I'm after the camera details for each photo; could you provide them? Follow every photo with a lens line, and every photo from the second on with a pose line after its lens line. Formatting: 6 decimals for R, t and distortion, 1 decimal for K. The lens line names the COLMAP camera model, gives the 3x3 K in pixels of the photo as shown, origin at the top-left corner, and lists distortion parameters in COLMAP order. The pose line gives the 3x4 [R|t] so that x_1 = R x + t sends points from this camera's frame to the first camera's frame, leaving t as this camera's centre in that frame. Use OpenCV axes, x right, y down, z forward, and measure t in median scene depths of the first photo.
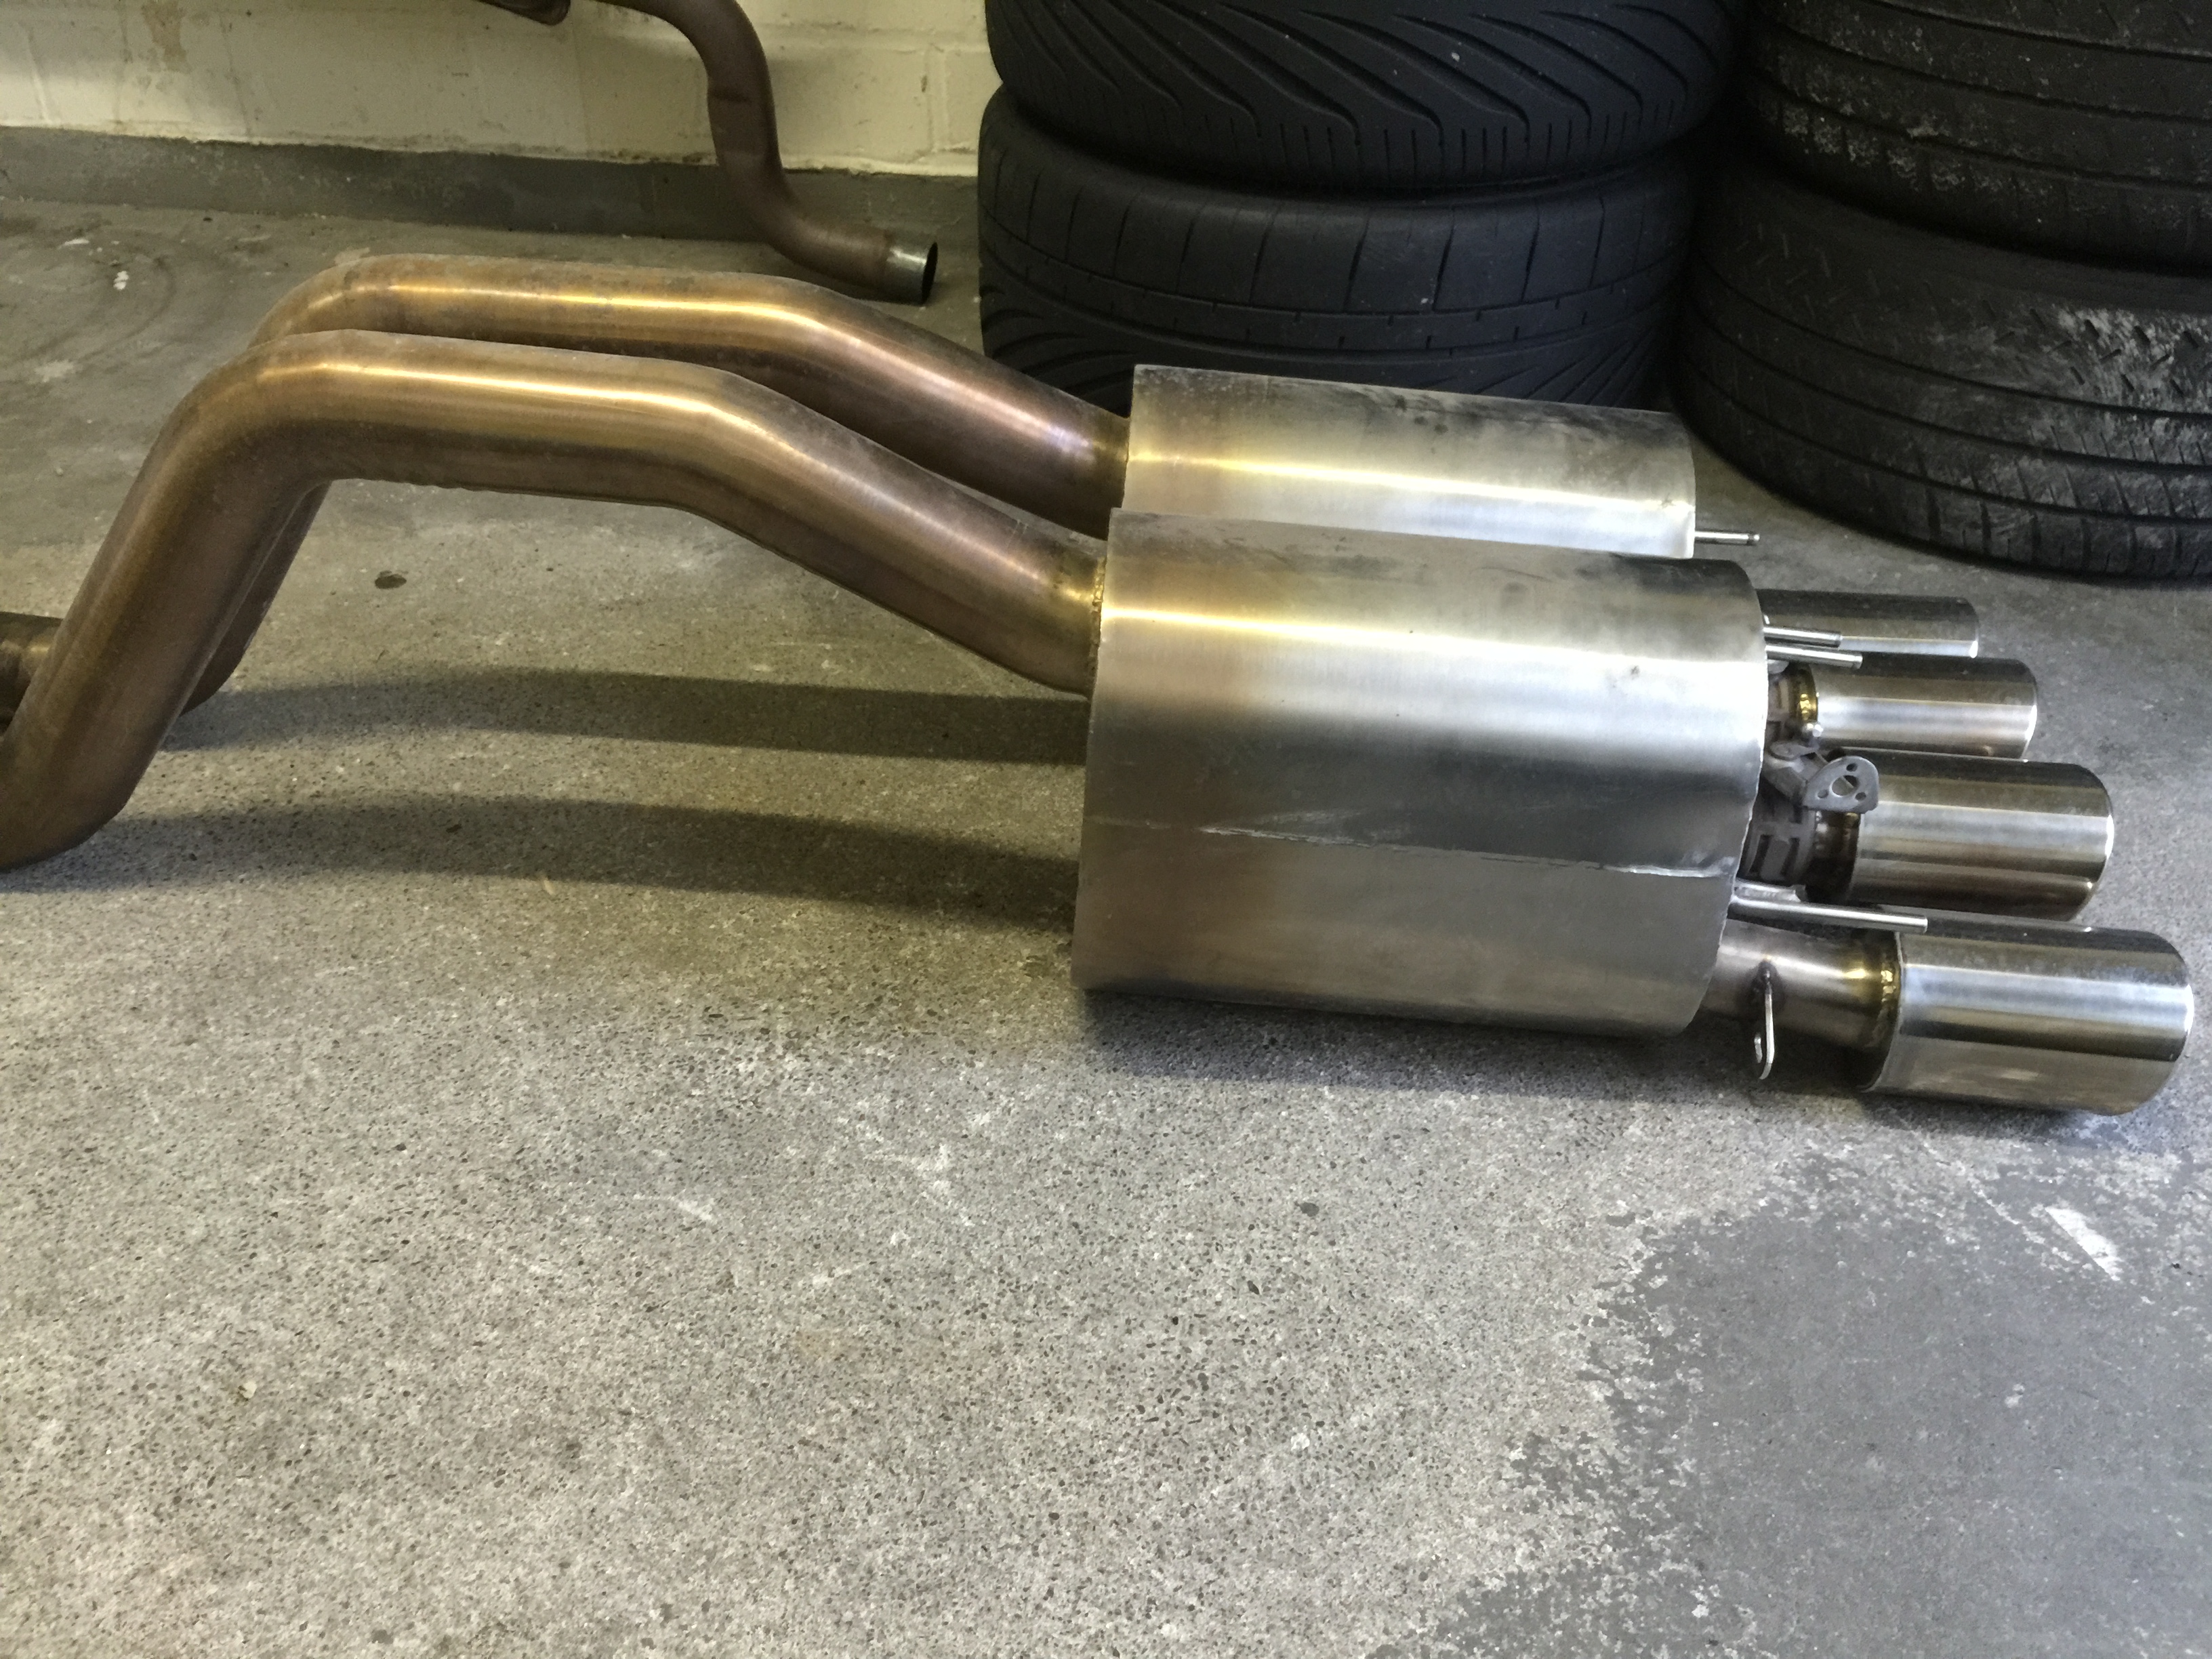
lens RADIAL K [[1902.9, 0, 1097.2], [0, 1902.9, 817.4], [0, 0, 1]] dist [0.088153, -0.125789]
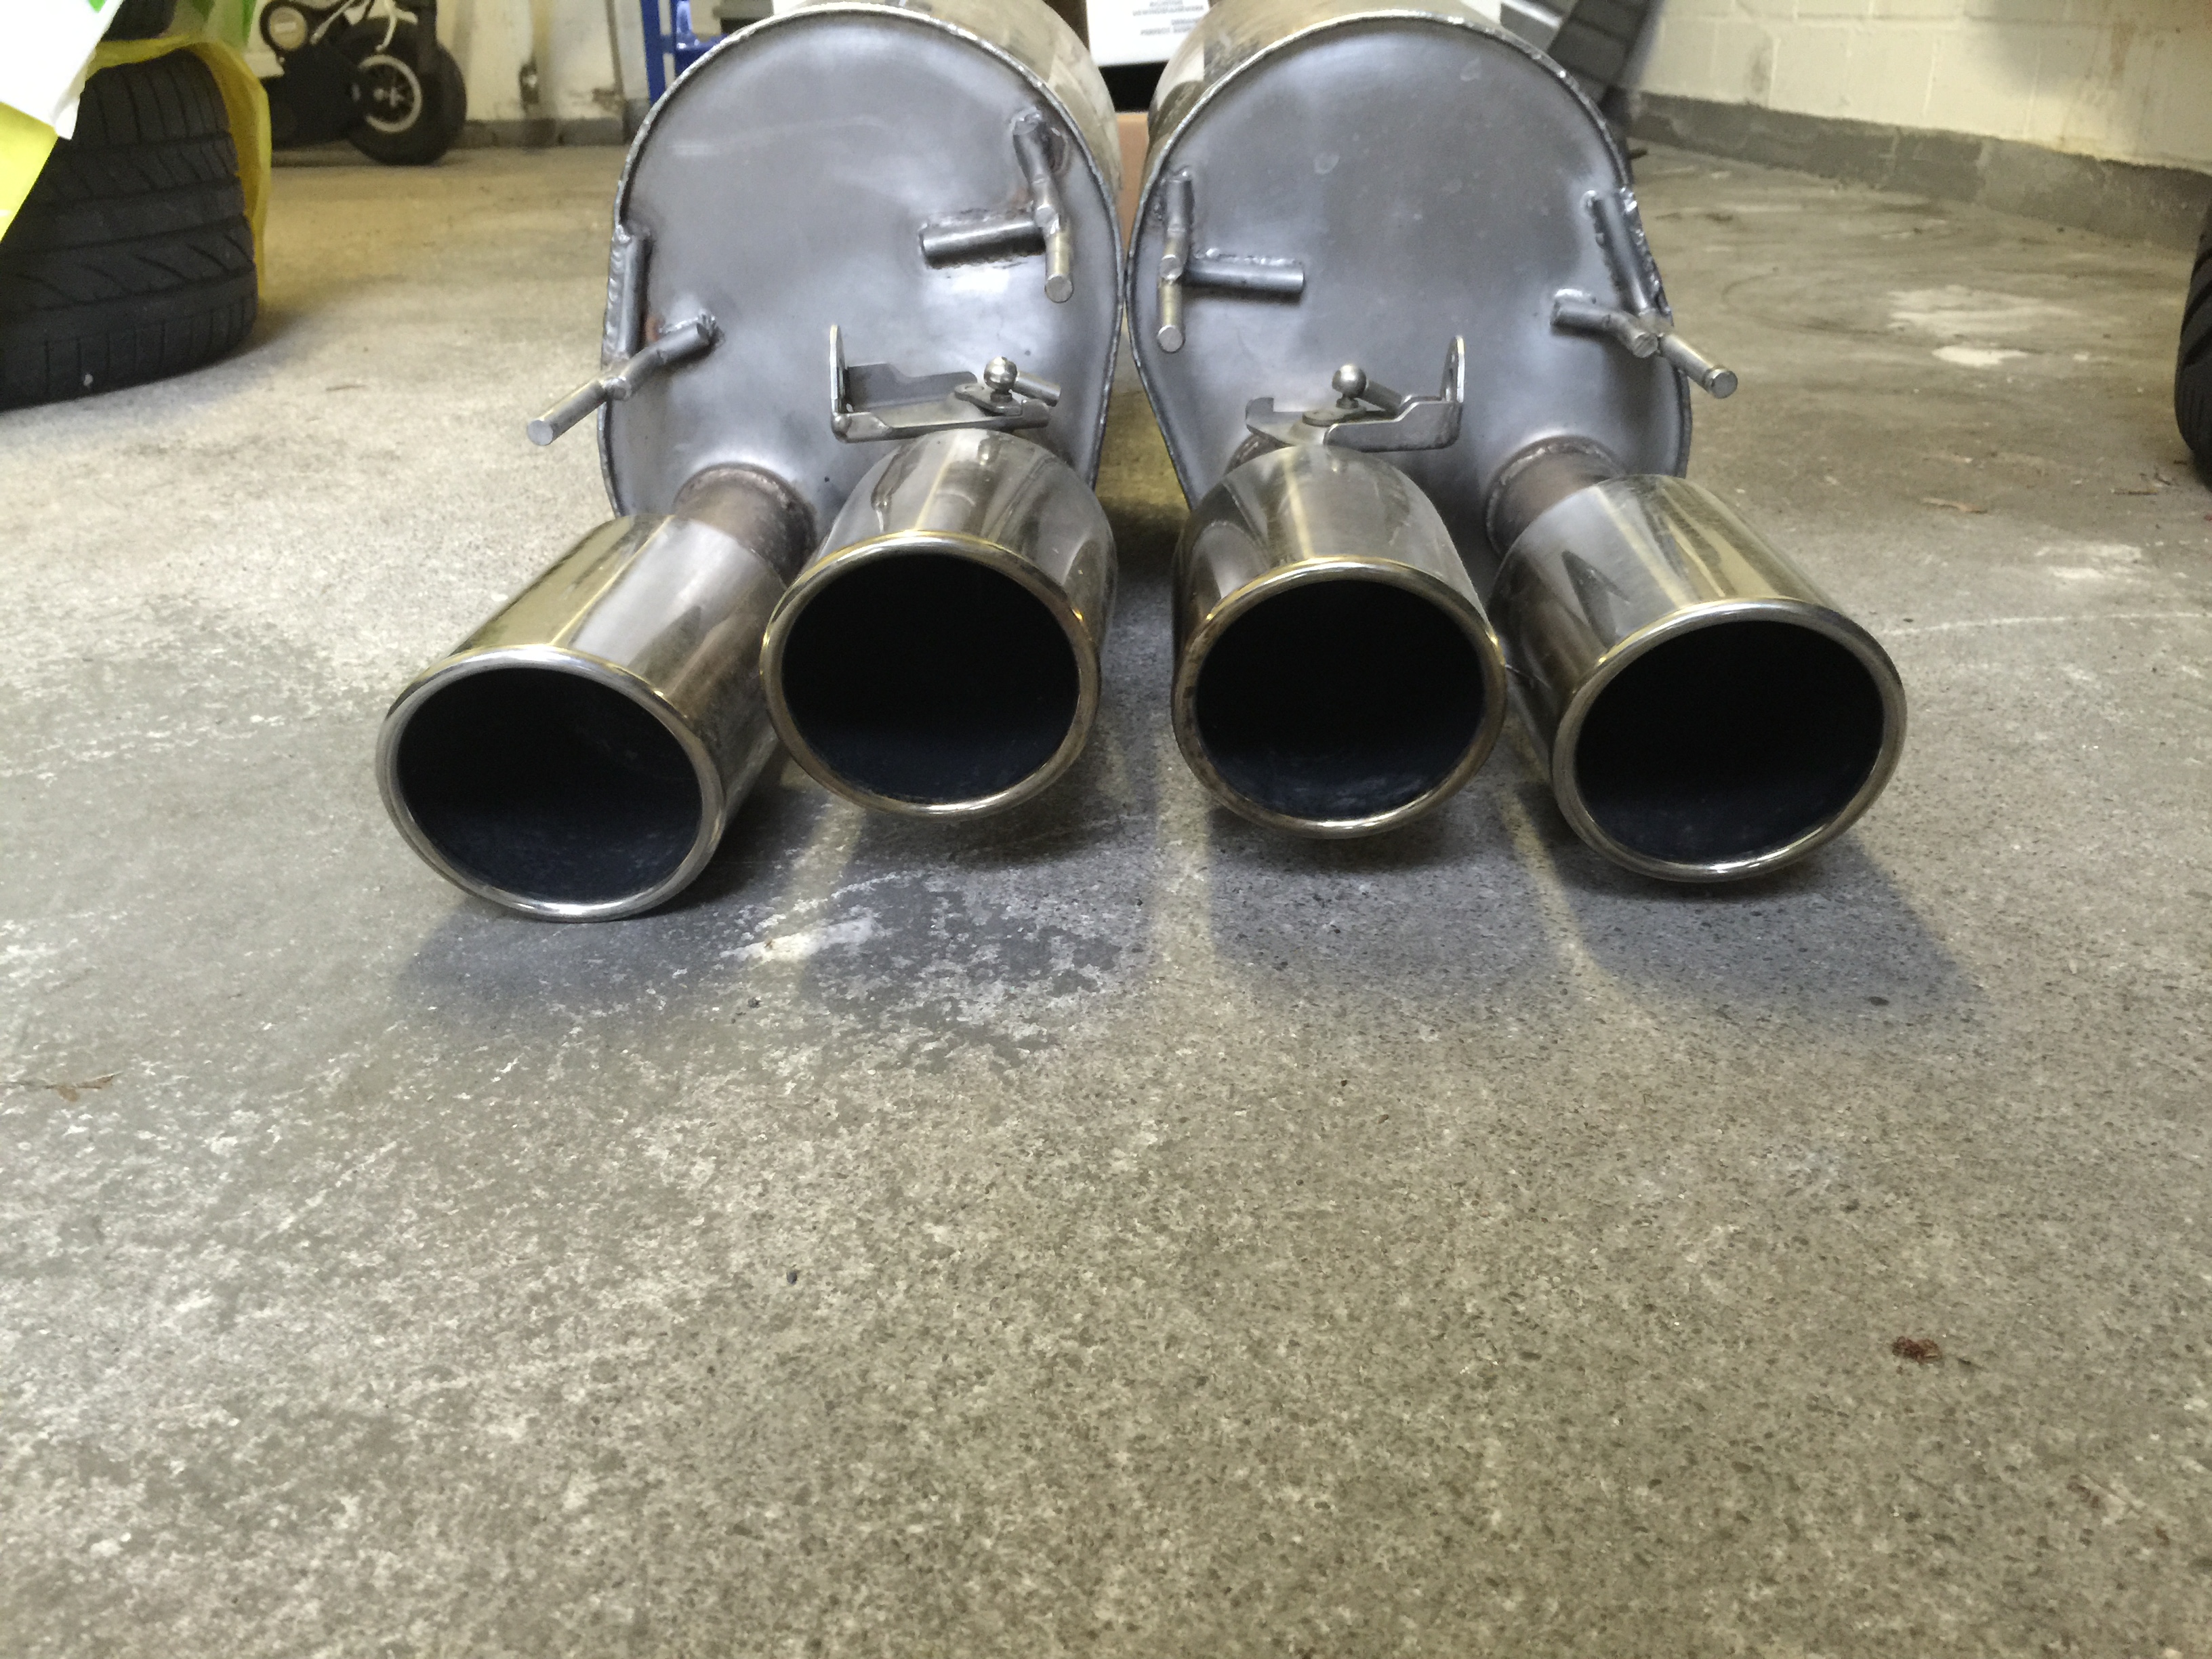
lens RADIAL K [[1902.9, 0, 1097.6], [0, 1902.9, 809.6], [0, 0, 1]] dist [0.088153, -0.125789]
pose [[0.190471, 0.368986, -0.909709, 1.108358], [-0.555115, 0.804776, 0.210196, 0.003799], [0.809671, 0.464957, 0.358116, 0.864396]]
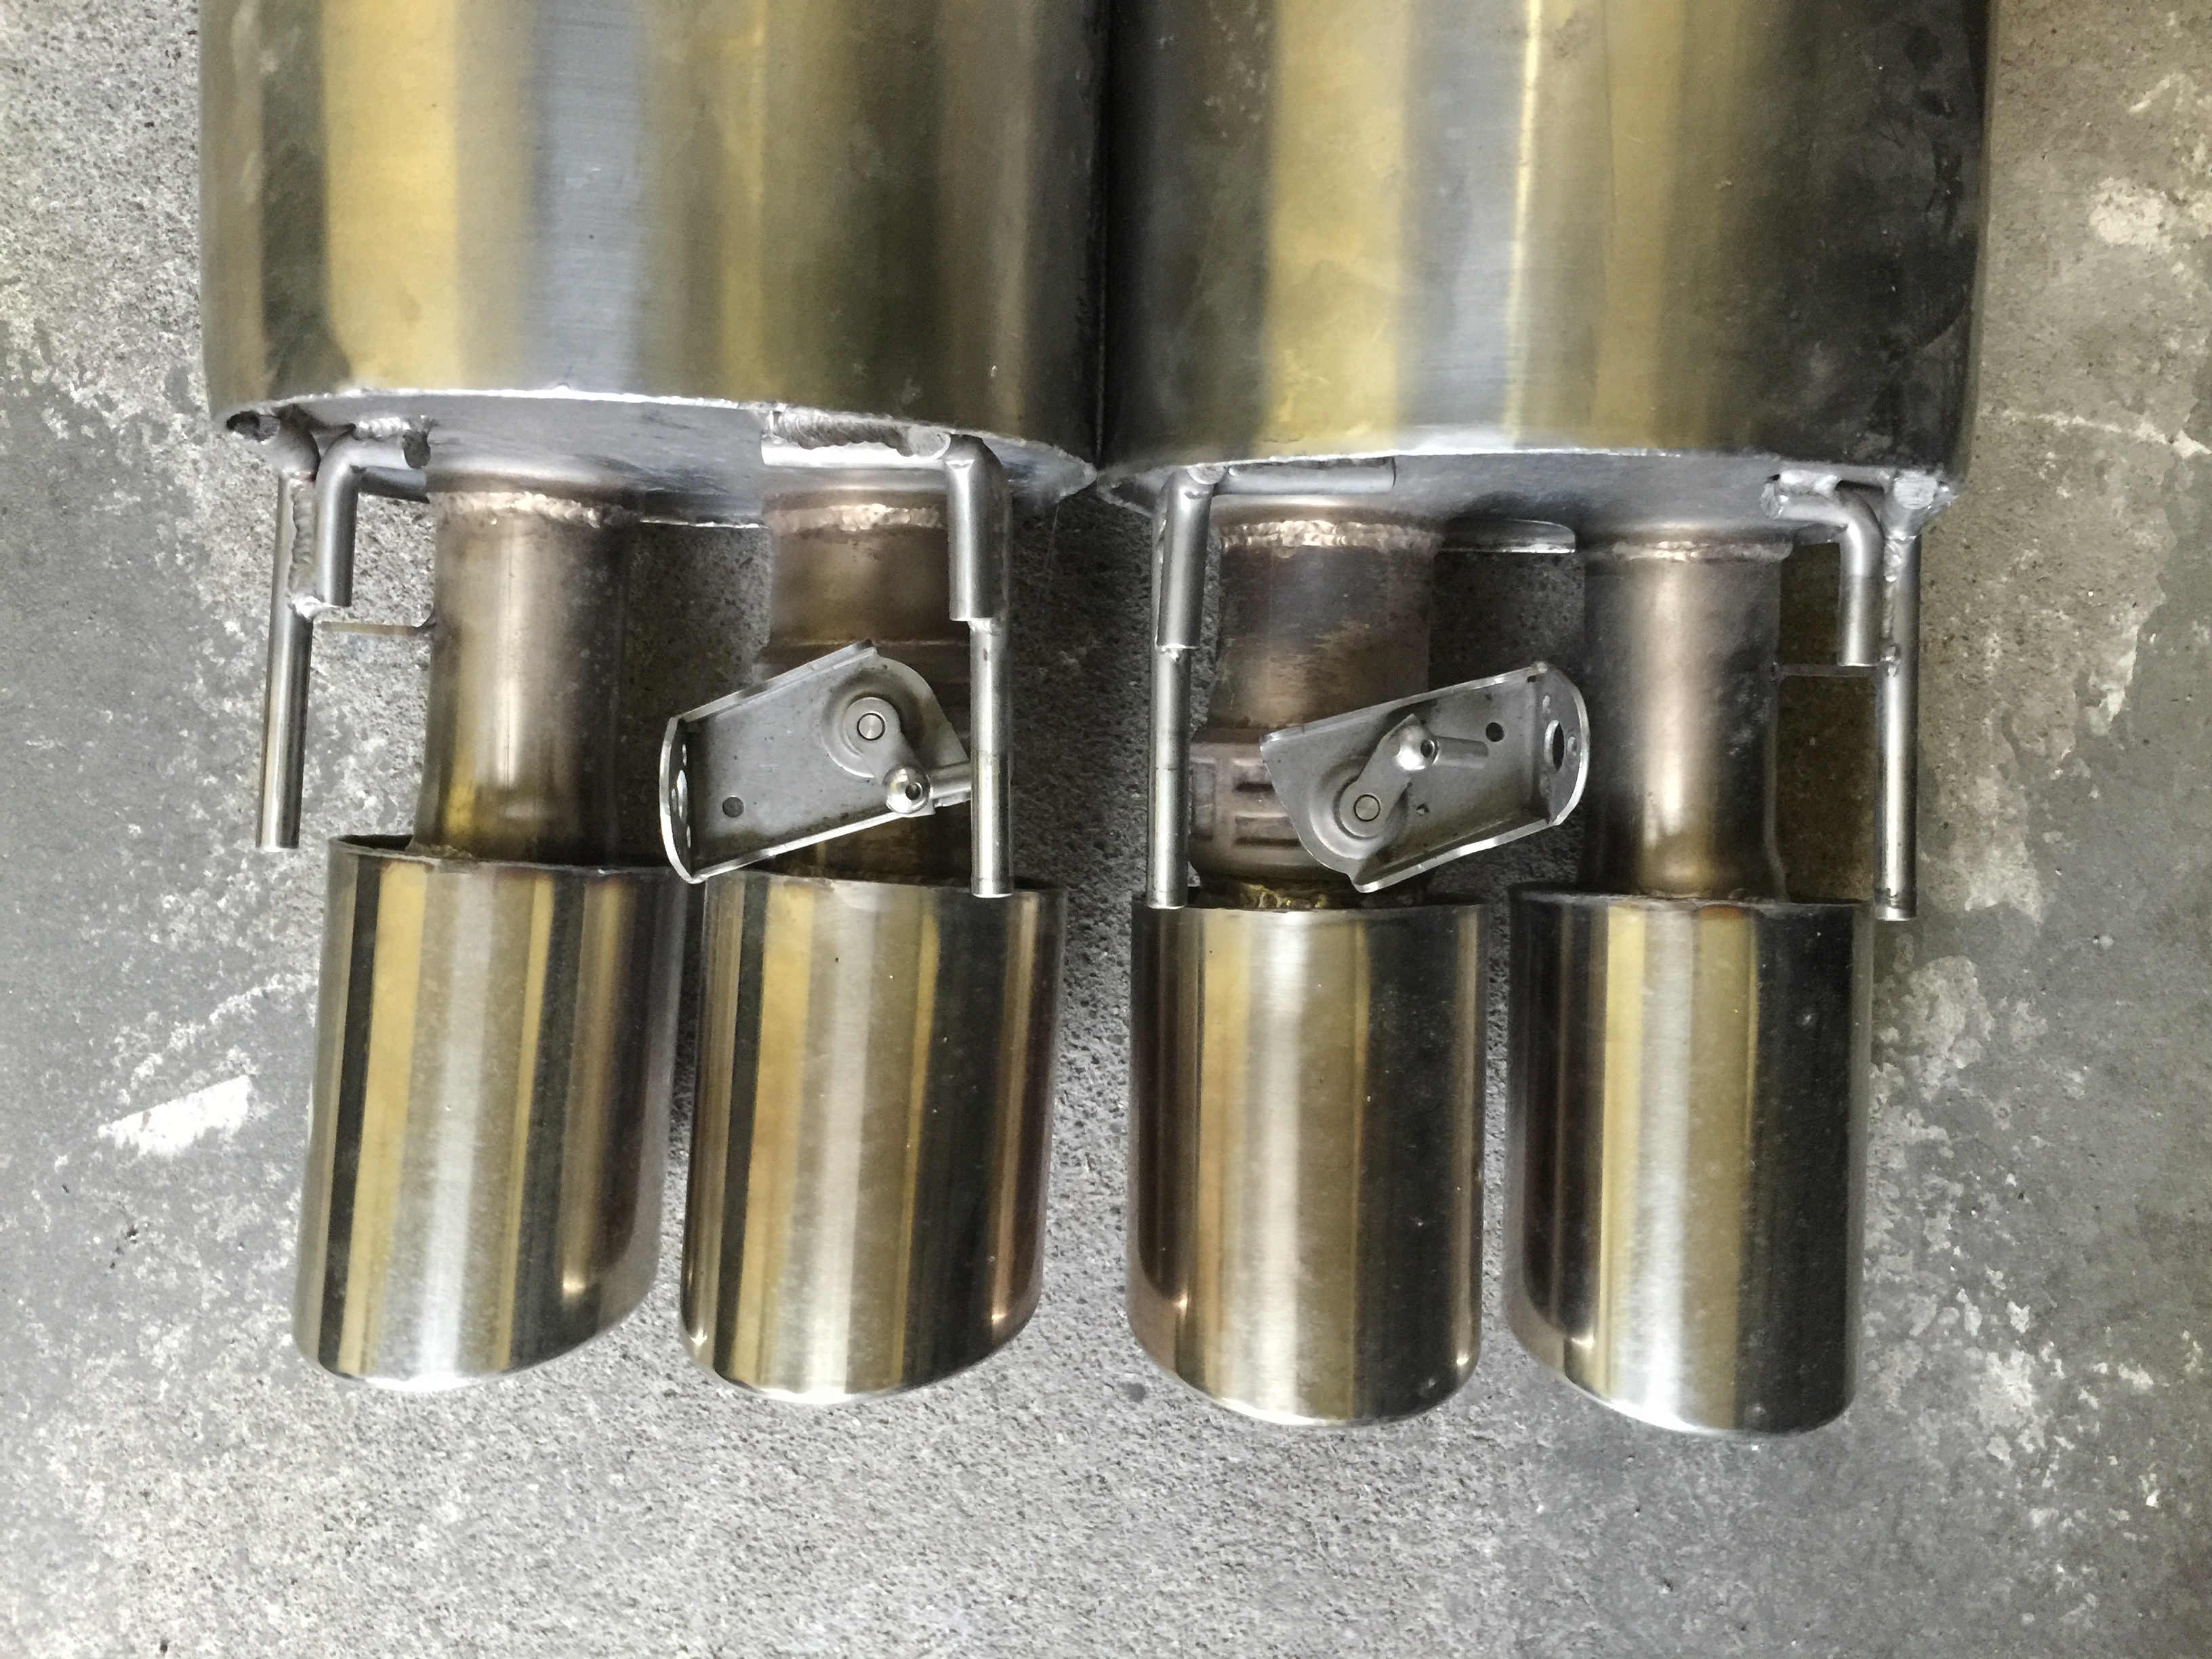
lens RADIAL K [[1902.9, 0, 1109.2], [0, 1902.9, 837.7], [0, 0, 1]] dist [0.088153, -0.125789]
pose [[0.031589, 0.999496, -0.003112, 0.446387], [-0.591941, 0.021217, 0.805702, -0.491678], [0.805362, -0.023609, 0.592313, 0.900837]]
